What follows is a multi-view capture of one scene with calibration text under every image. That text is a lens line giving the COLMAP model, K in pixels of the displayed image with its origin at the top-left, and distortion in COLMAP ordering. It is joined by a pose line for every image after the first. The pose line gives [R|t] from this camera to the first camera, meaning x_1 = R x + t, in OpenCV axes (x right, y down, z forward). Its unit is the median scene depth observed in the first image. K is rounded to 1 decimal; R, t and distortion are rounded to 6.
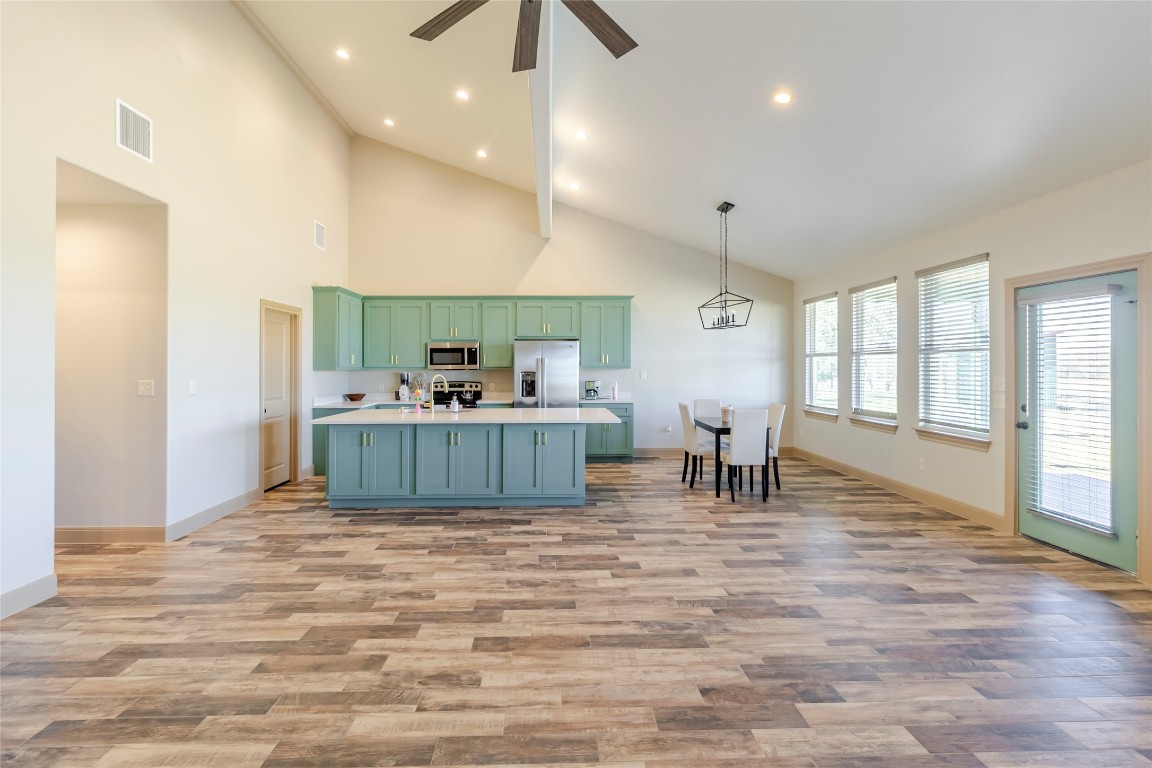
lens RADIAL K [[530.9, 0, 567.8], [0, 530.9, 361.6], [0, 0, 1]] dist [-0.001621, -0.000165]
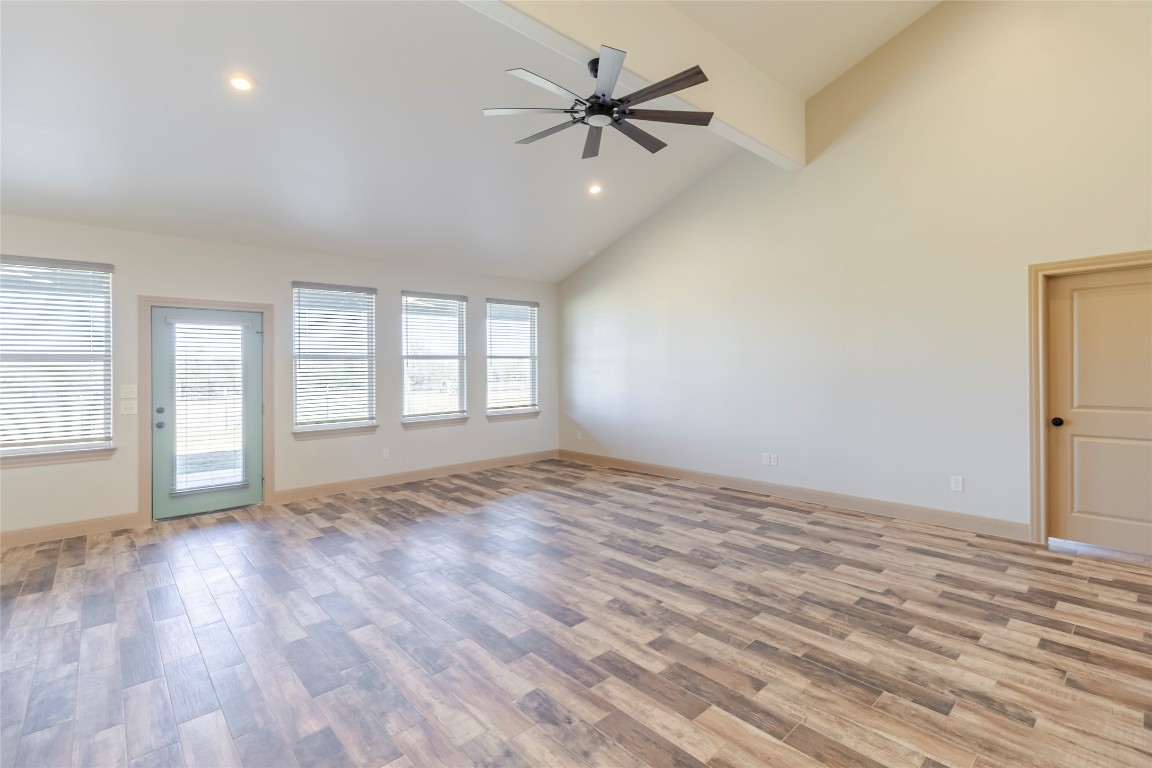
lens RADIAL K [[530.9, 0, 578.1], [0, 530.9, 376.6], [0, 0, 1]] dist [-0.001621, -0.000165]
pose [[-0.641065, -0.000128, 0.767487, -0.981764], [0.009718, 0.999918, 0.008285, 0.020037], [-0.767425, 0.012769, -0.641012, 1.647443]]
